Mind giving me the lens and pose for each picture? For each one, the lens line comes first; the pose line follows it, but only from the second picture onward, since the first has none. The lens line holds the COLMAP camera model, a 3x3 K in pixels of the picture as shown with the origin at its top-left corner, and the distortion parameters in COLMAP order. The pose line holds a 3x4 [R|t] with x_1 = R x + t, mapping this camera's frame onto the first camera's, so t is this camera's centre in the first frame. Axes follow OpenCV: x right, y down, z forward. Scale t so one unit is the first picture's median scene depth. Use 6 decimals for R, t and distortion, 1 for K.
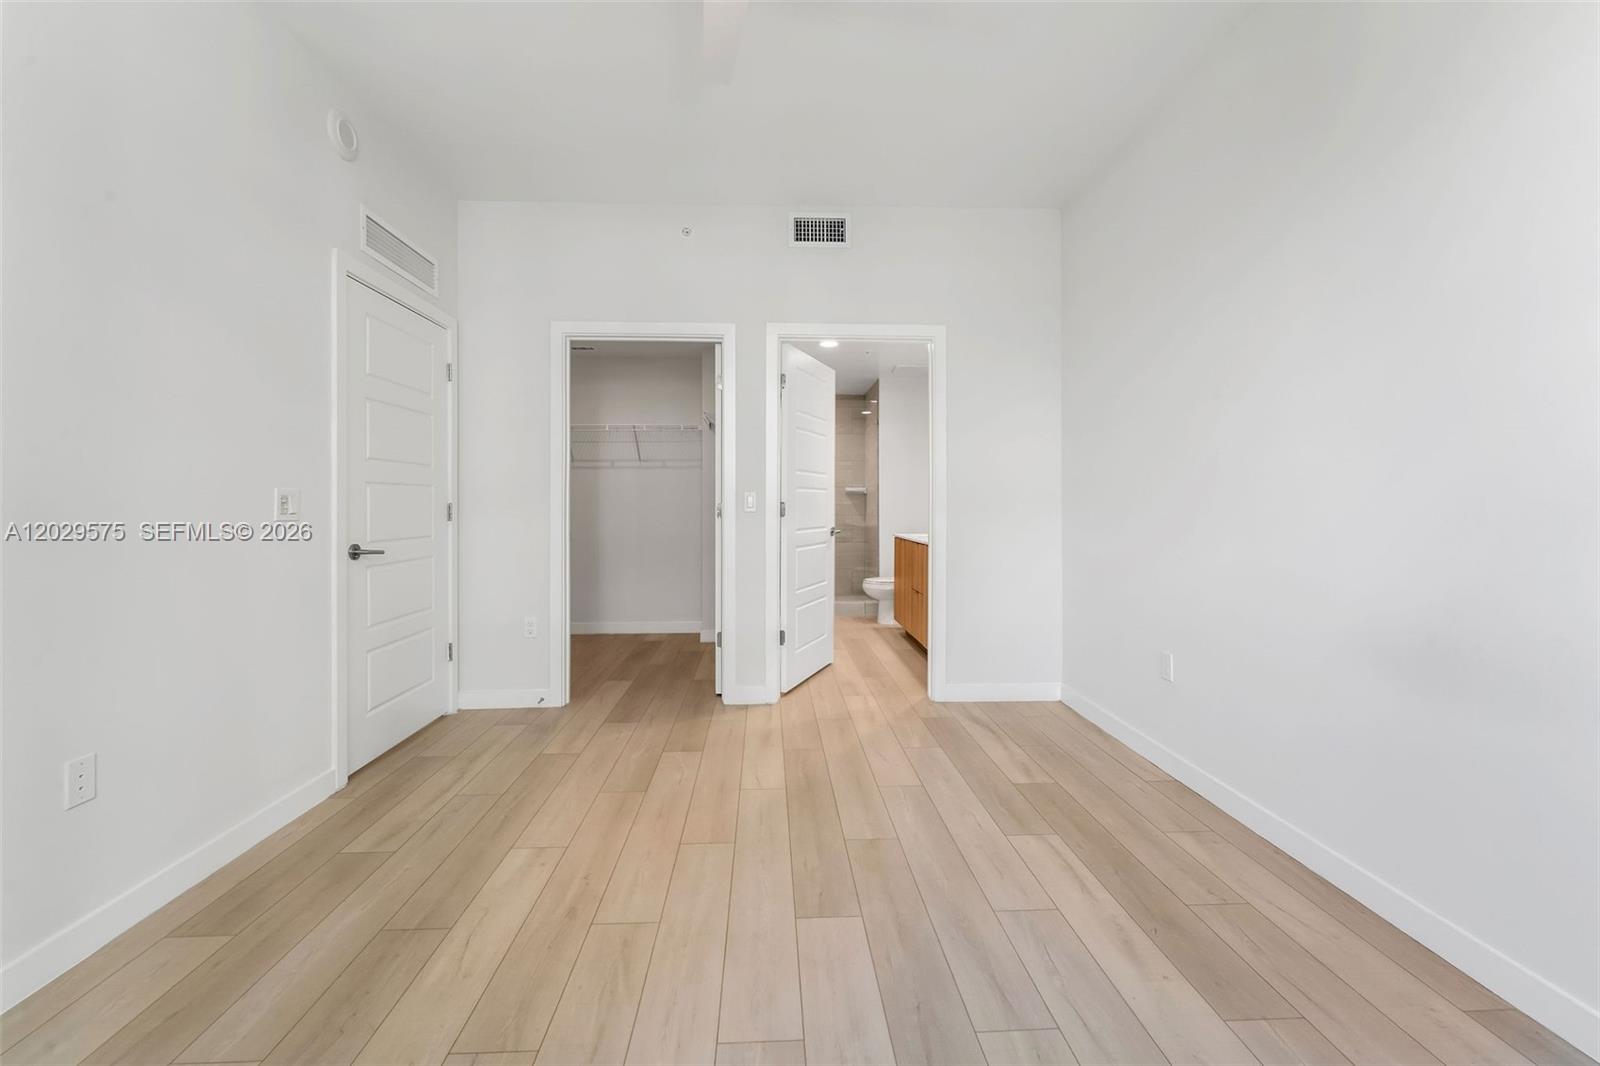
lens RADIAL K [[654.5, 0, 802.4], [0, 654.5, 524.4], [0, 0, 1]] dist [-0.000061, -0.000014]
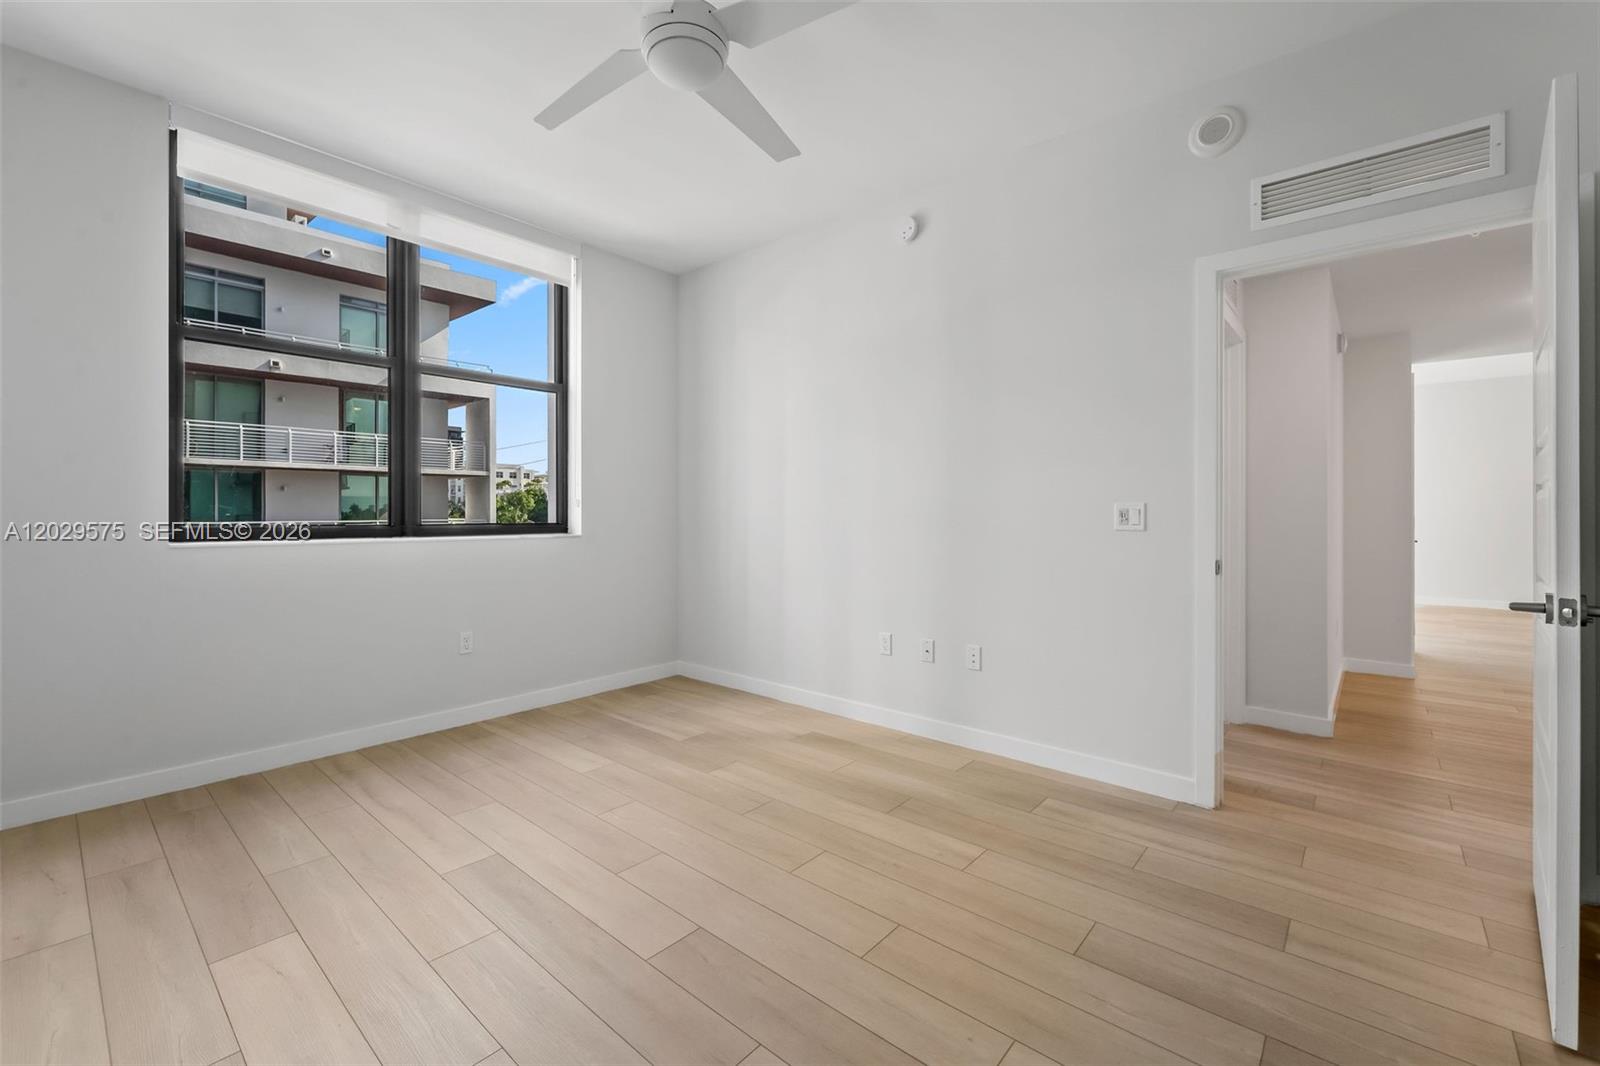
lens RADIAL K [[654.5, 0, 802.4], [0, 654.5, 524.4], [0, 0, 1]] dist [-0.000061, -0.000014]
pose [[-0.697845, 0.005038, -0.716231, 0.420603], [-0.018868, 0.999499, 0.025414, -0.032159], [0.716001, 0.031249, -0.697400, 1.269348]]
